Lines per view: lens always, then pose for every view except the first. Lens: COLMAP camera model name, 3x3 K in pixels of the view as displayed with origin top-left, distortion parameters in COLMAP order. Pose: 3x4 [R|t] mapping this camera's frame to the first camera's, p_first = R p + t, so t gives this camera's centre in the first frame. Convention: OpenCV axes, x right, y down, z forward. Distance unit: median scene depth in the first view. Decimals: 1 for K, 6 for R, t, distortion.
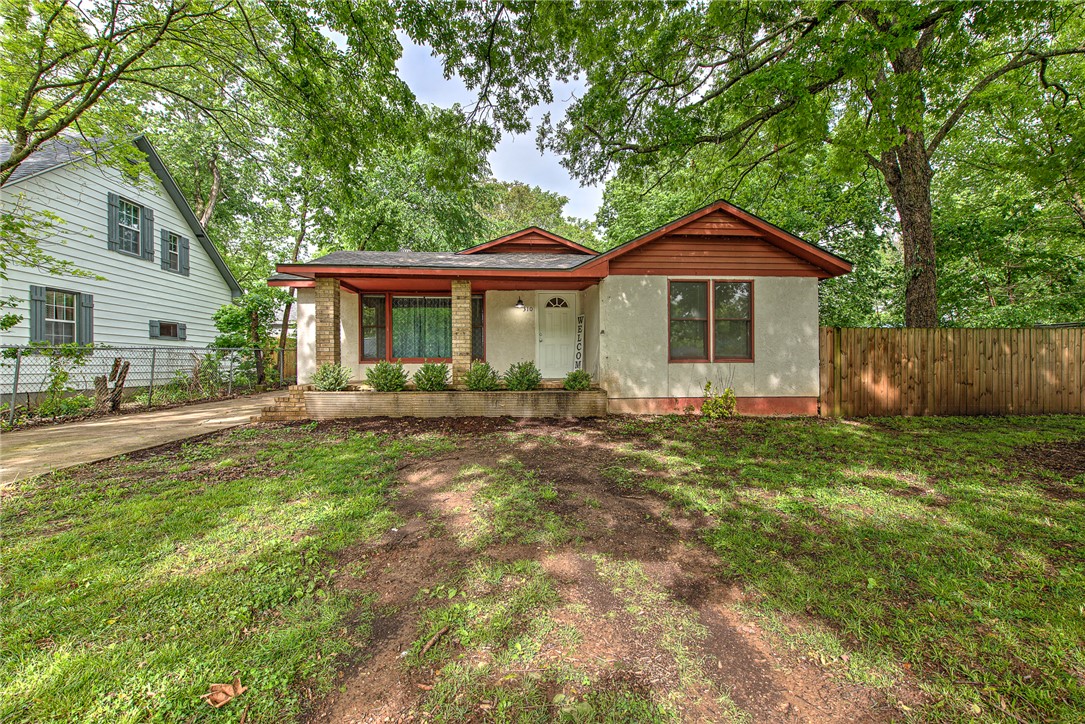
lens RADIAL K [[436.7, 0, 543.9], [0, 436.7, 365.6], [0, 0, 1]] dist [-0.001135, -0.000682]
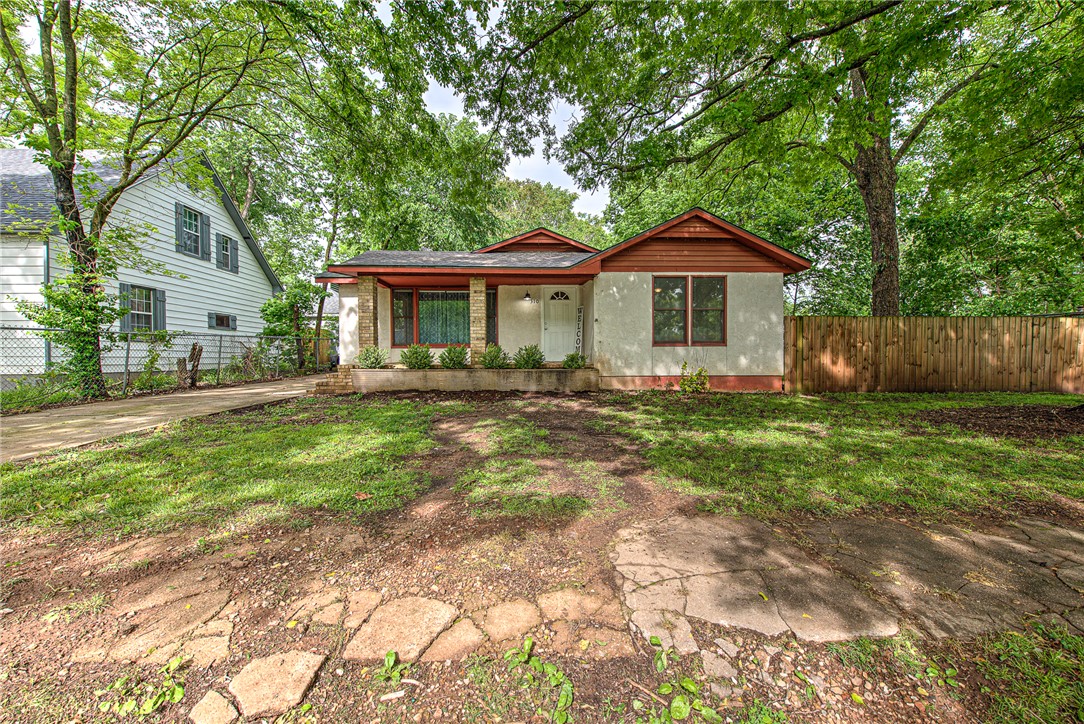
lens RADIAL K [[436.3, 0, 542.6], [0, 436.3, 365.2], [0, 0, 1]] dist [-0.001135, -0.000682]
pose [[0.999434, 0.000850, -0.033638, 0.027456], [-0.000376, 0.999901, 0.014096, 0.027447], [0.033646, -0.014075, 0.999335, -0.182564]]
